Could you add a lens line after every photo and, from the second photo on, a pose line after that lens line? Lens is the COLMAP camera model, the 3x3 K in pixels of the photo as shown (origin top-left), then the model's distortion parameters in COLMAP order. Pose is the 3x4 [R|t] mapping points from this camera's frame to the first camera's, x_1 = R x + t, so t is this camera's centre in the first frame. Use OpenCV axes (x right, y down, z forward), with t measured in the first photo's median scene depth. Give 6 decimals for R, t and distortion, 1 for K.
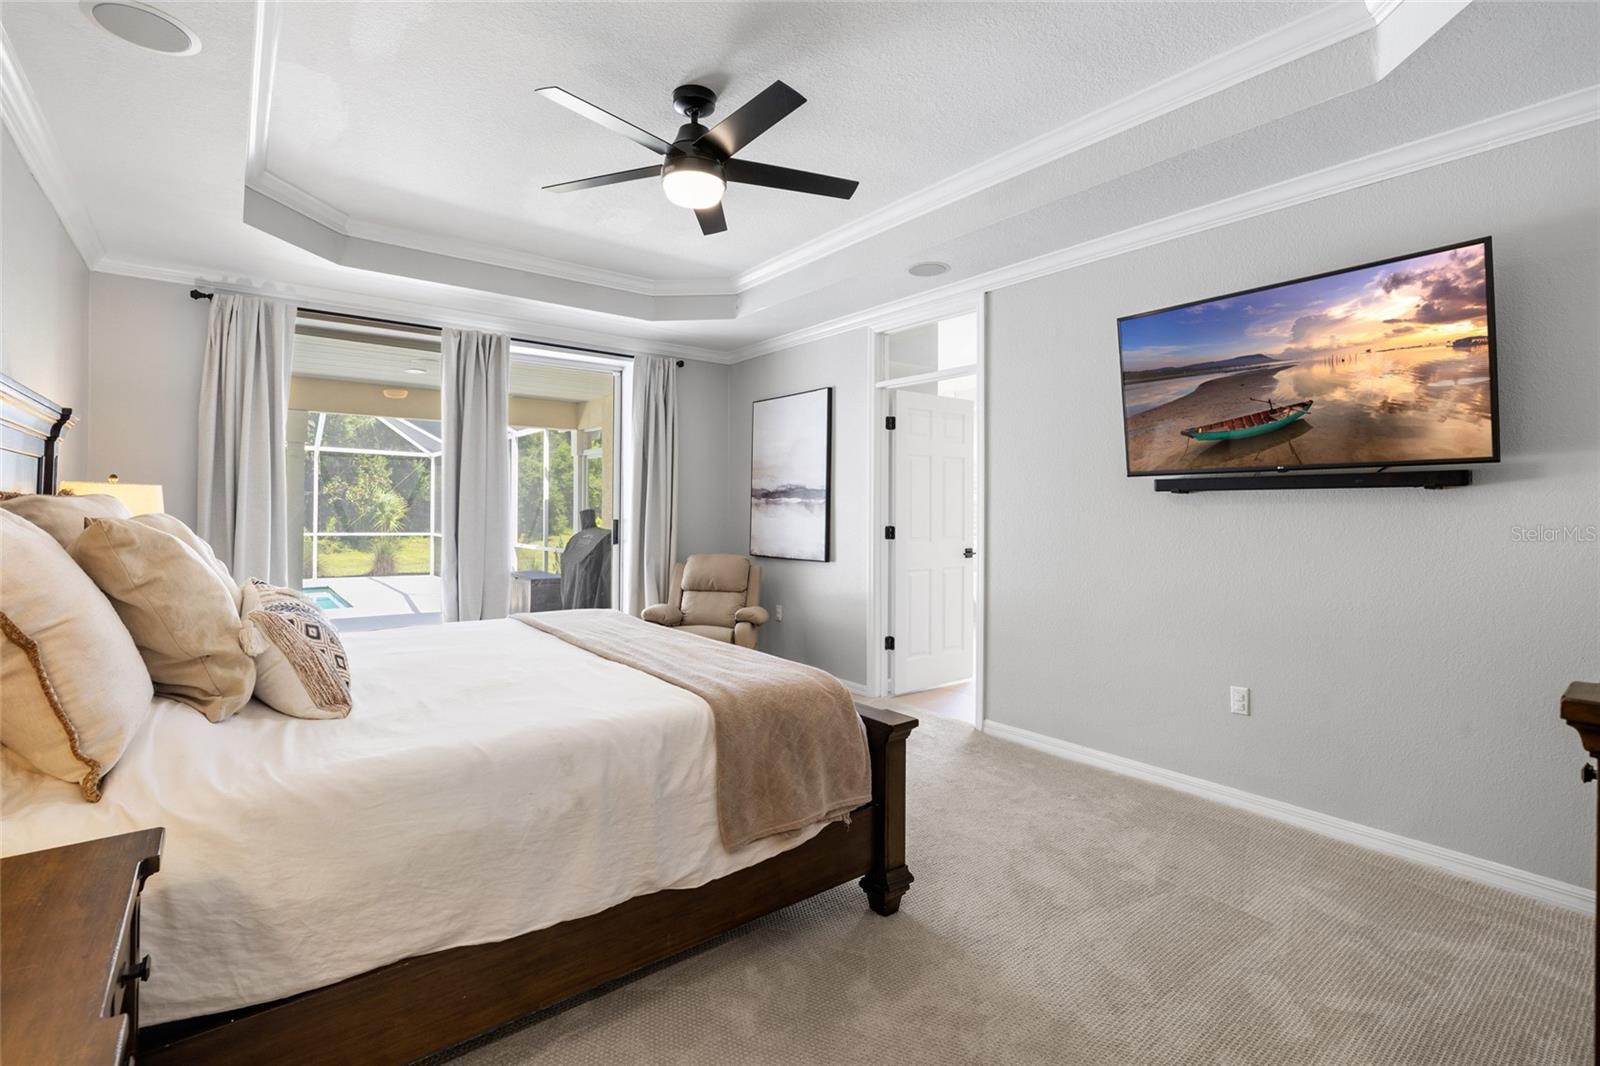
lens RADIAL K [[724.7, 0, 798.4], [0, 724.7, 499.5], [0, 0, 1]] dist [-0.000164, -0.000147]
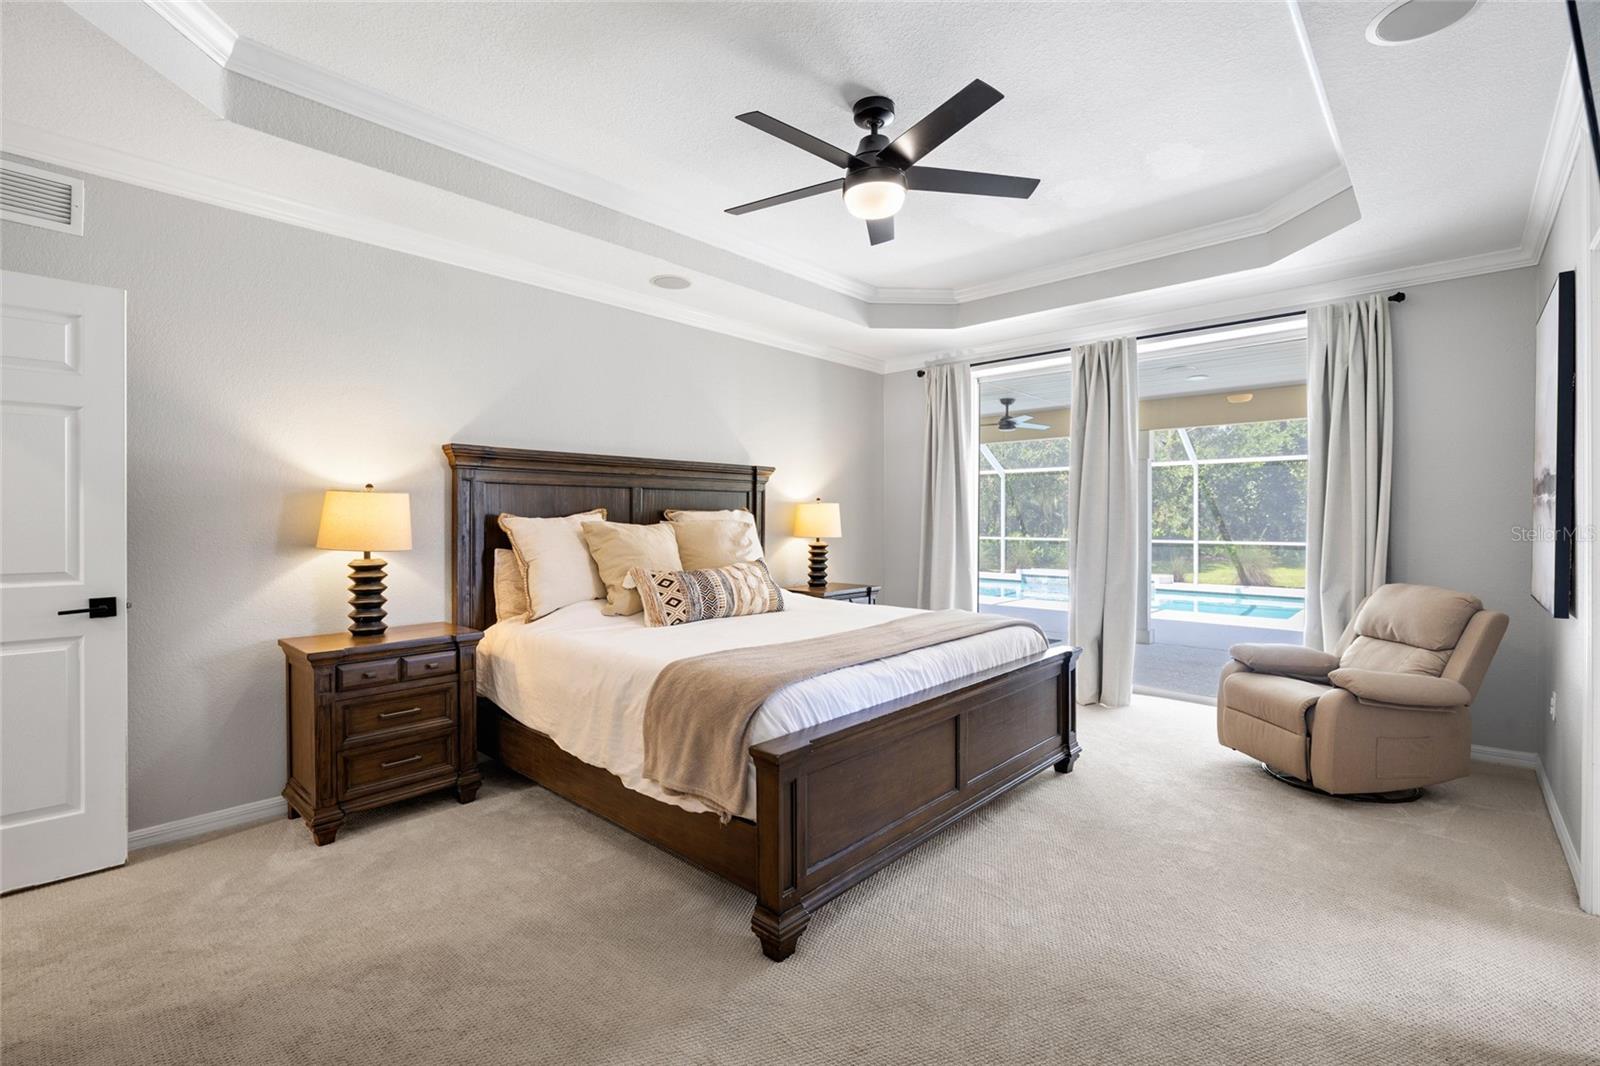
lens RADIAL K [[714.6, 0, 799.3], [0, 714.6, 523.4], [0, 0, 1]] dist [-0.001734, -0.000201]
pose [[0.162309, 0.004475, -0.986730, 0.560713], [0.013758, 0.999882, 0.006798, 0.011323], [0.986644, -0.014679, 0.162228, 0.495412]]
